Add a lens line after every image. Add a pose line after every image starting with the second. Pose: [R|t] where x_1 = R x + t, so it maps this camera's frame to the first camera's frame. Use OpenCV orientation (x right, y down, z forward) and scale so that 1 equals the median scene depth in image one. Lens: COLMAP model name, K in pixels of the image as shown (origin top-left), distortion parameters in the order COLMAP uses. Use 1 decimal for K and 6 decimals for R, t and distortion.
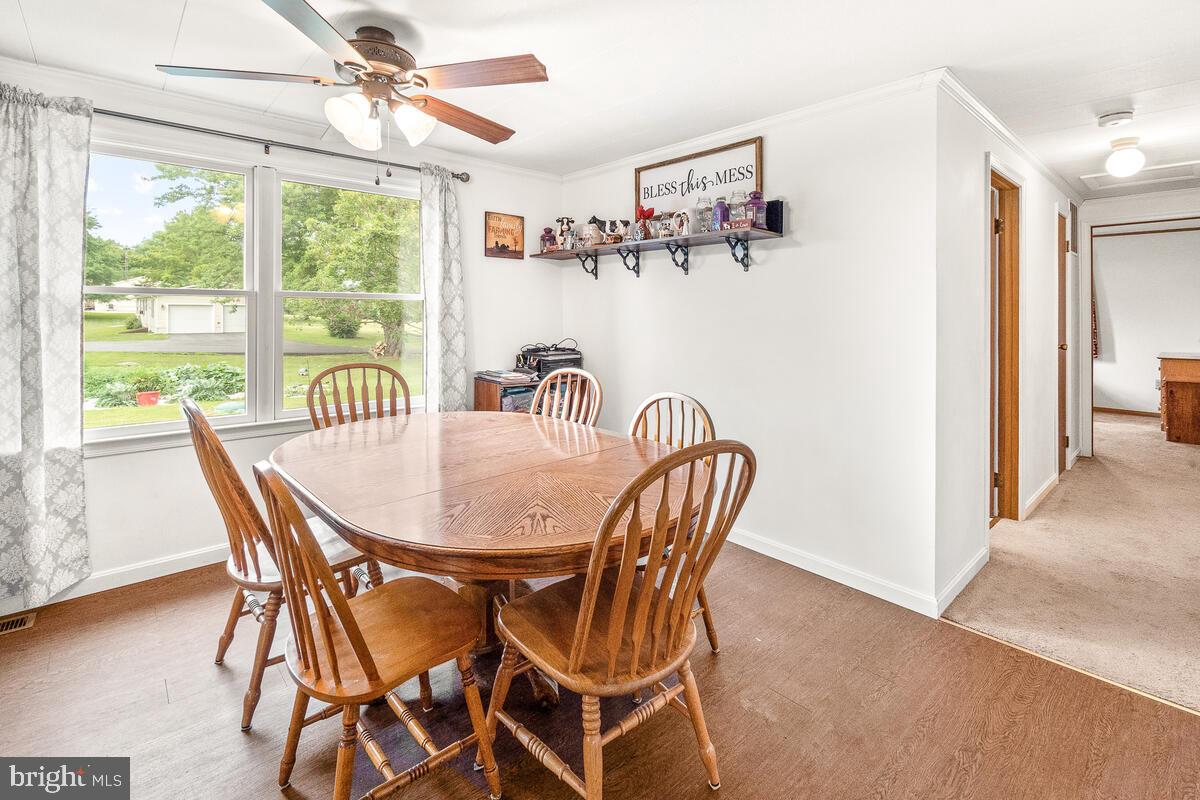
lens RADIAL K [[544.7, 0, 615.2], [0, 544.7, 315.6], [0, 0, 1]] dist [-0.010448, 0.001163]
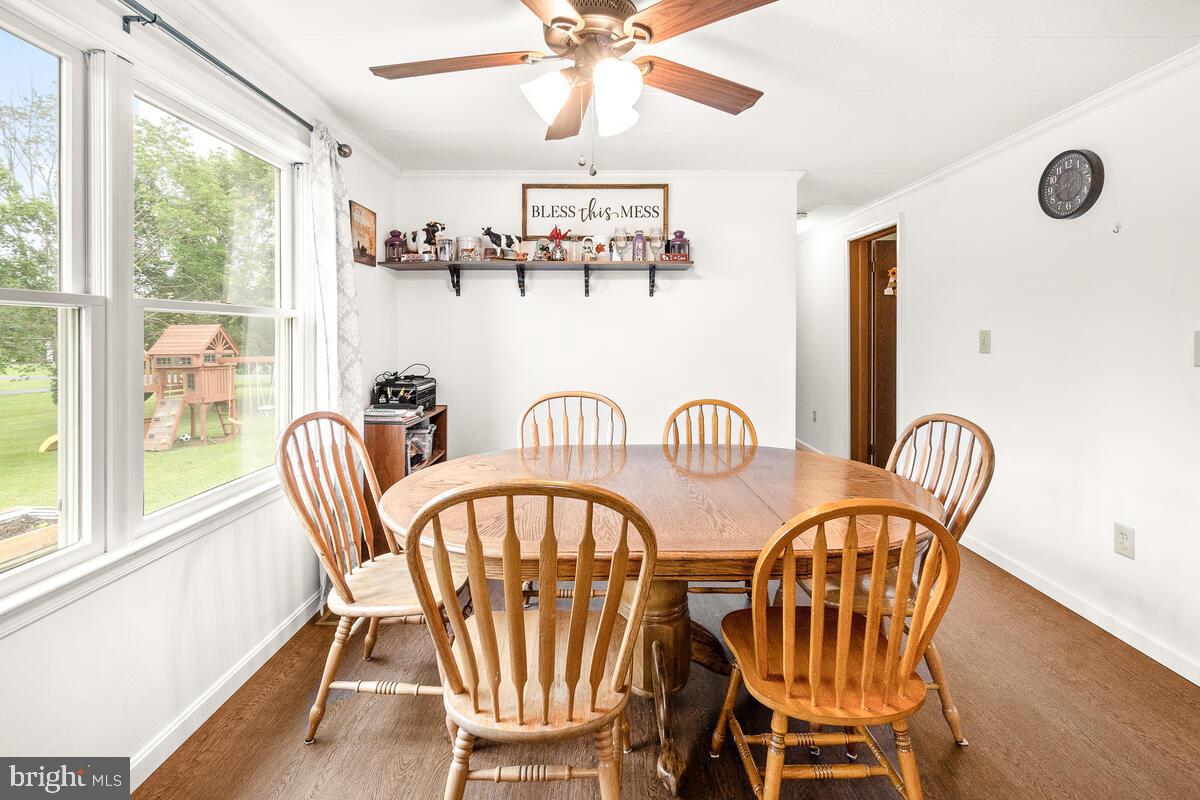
lens RADIAL K [[544.7, 0, 595.8], [0, 544.7, 333.5], [0, 0, 1]] dist [-0.010448, 0.001163]
pose [[0.685191, -0.008455, 0.728315, -0.597801], [0.010787, 0.999941, 0.001459, -0.004249], [-0.728284, 0.006857, 0.685241, 0.249906]]
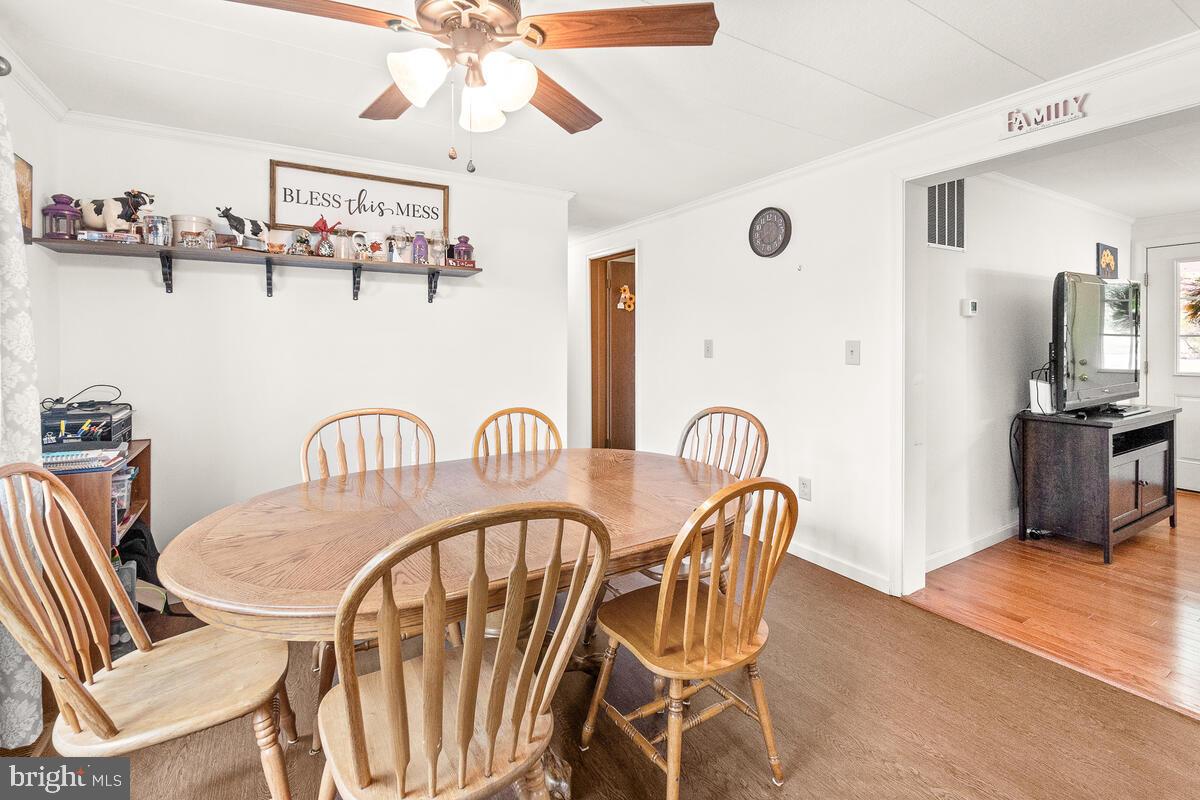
lens RADIAL K [[544.7, 0, 608.4], [0, 544.7, 341.7], [0, 0, 1]] dist [-0.010448, 0.001163]
pose [[0.195303, -0.008743, 0.980704, -0.659213], [0.008649, 0.999937, 0.007192, -0.006999], [-0.980705, 0.007077, 0.195366, 0.377207]]
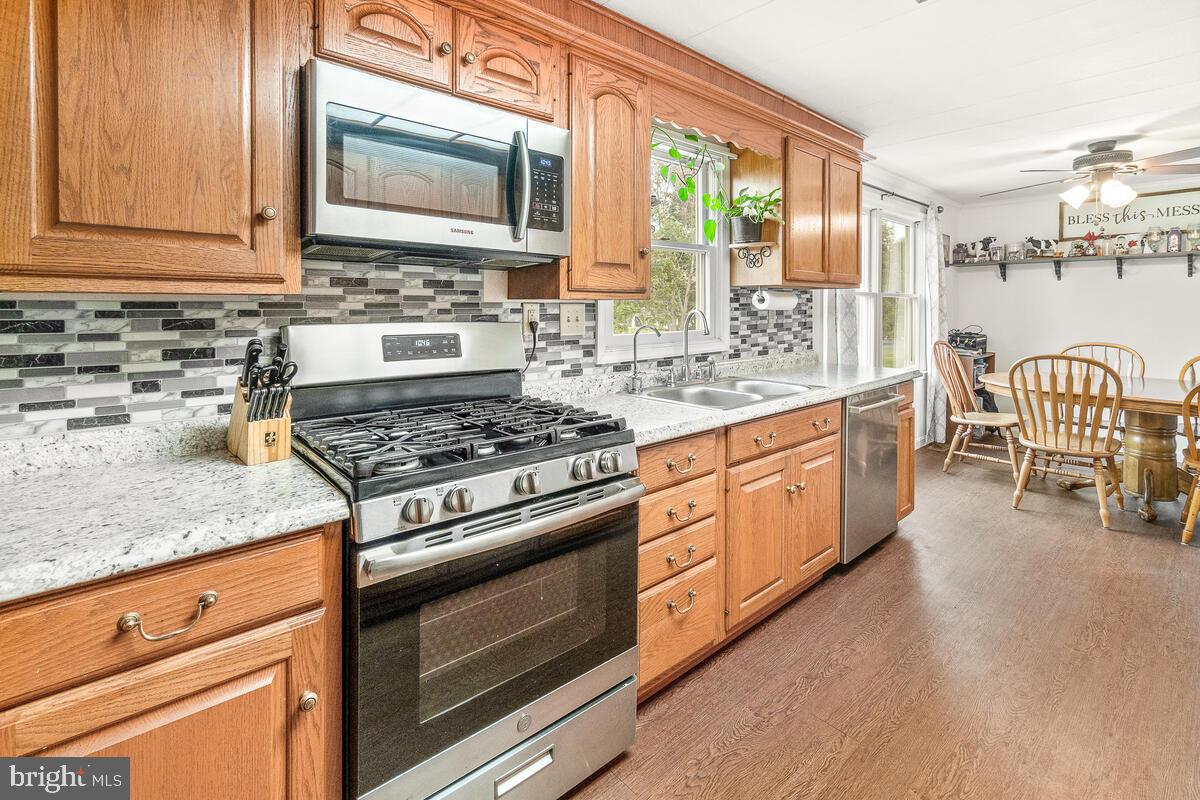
lens RADIAL K [[544.7, 0, 601.7], [0, 544.7, 312.9], [0, 0, 1]] dist [-0.010448, 0.001163]
pose [[0.999807, -0.006529, -0.018505, -1.142452], [0.006614, 0.999968, 0.004502, -0.001256], [0.018475, -0.004624, 0.999819, -0.418190]]
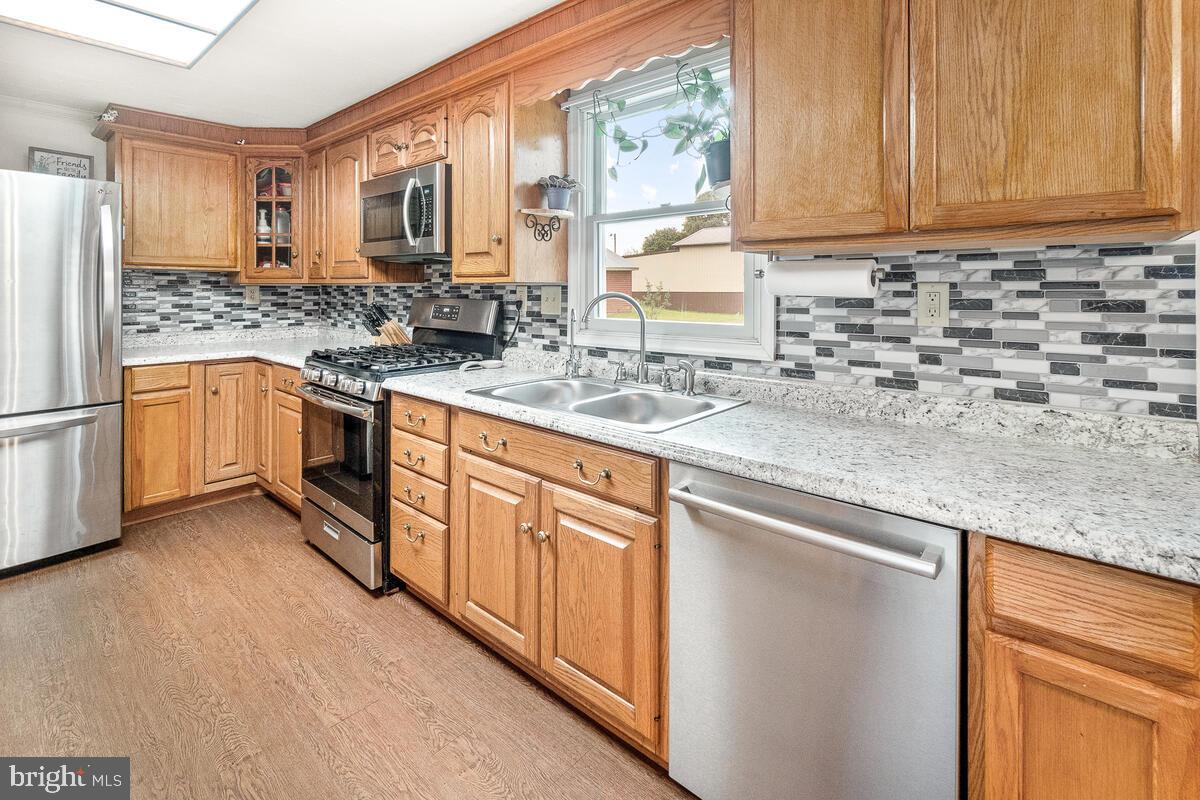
lens RADIAL K [[544.7, 0, 582.2], [0, 544.7, 289.3], [0, 0, 1]] dist [-0.010448, 0.001163]
pose [[0.097814, -0.001934, -0.995203, -0.463446], [-0.006259, 0.999977, -0.002558, -0.003713], [0.995185, 0.006479, 0.097800, 0.202534]]
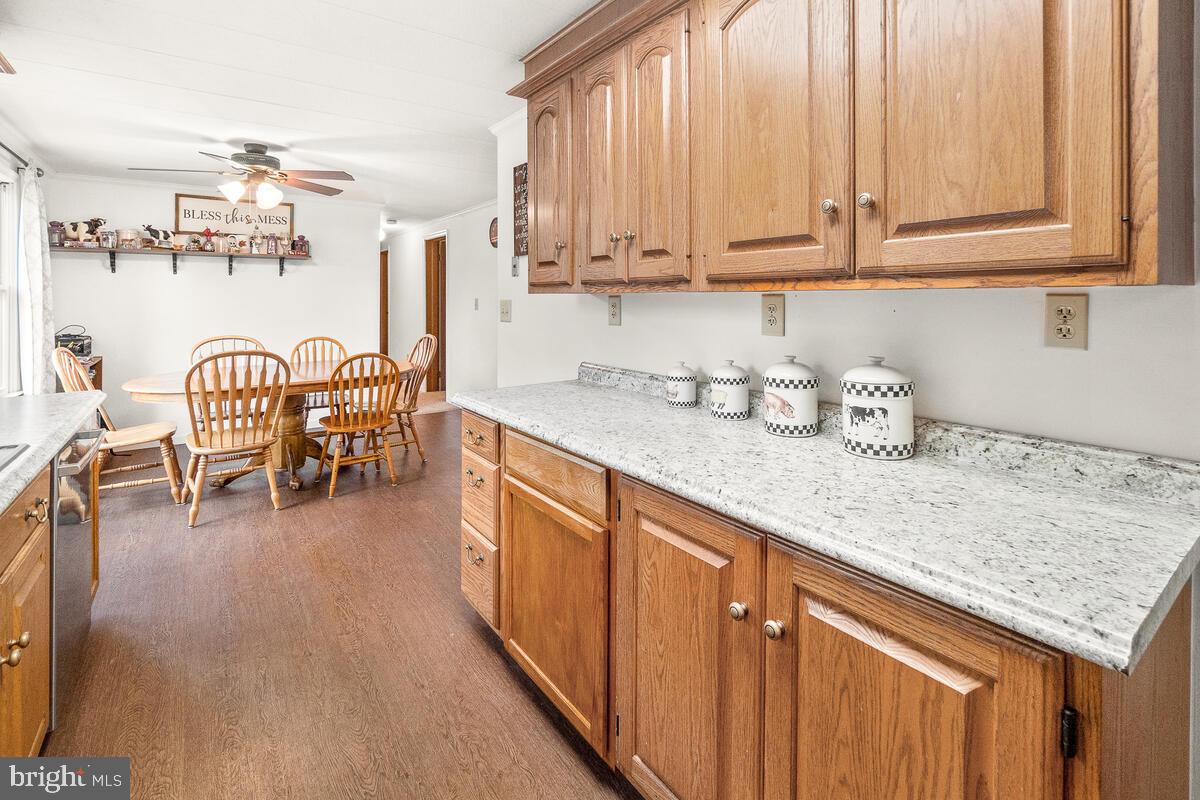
lens RADIAL K [[544.7, 0, 592.9], [0, 544.7, 295.9], [0, 0, 1]] dist [-0.010448, 0.001163]
pose [[0.116520, -0.001351, 0.993187, -1.205061], [0.012754, 0.999919, -0.000136, -0.003673], [-0.993106, 0.012683, 0.116528, -0.181805]]
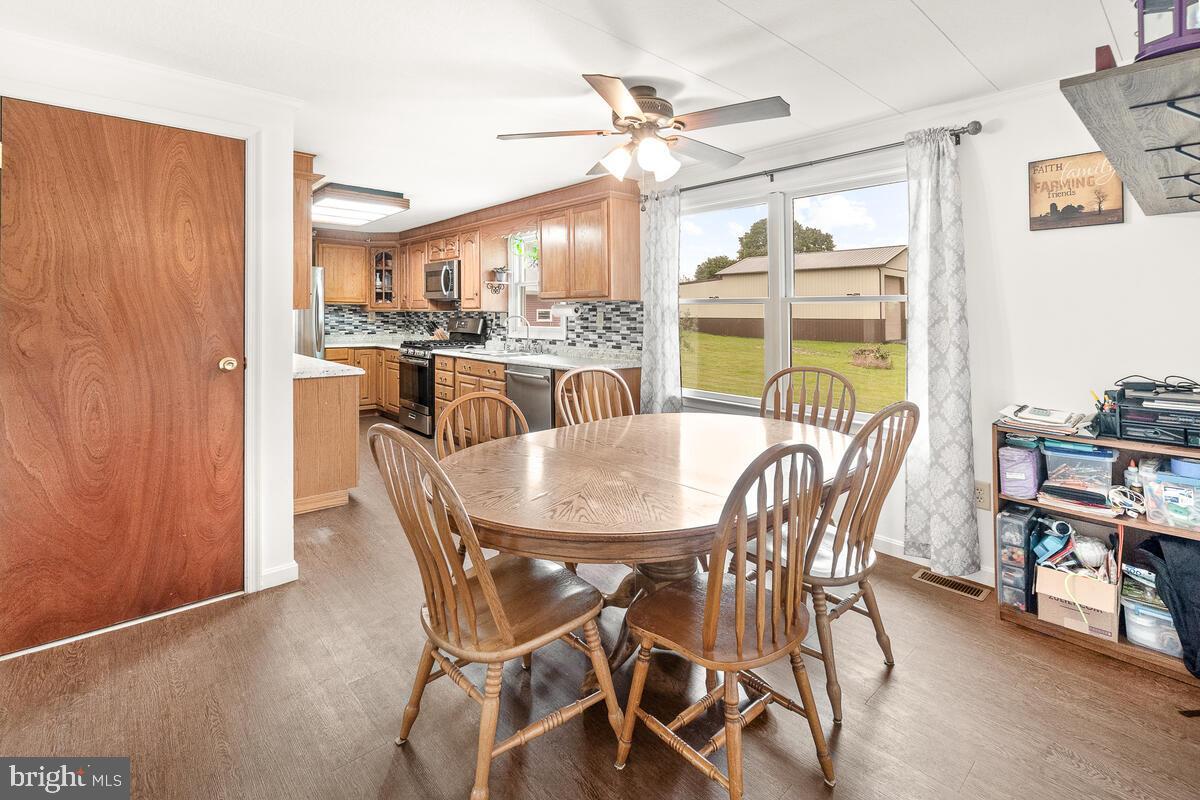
lens RADIAL K [[544.7, 0, 577.9], [0, 544.7, 321.4], [0, 0, 1]] dist [-0.010448, 0.001163]
pose [[-0.032105, 0.009491, -0.999439, 0.460769], [-0.010160, 0.999900, 0.009821, -0.001274], [0.999433, 0.010470, -0.032006, 0.511660]]
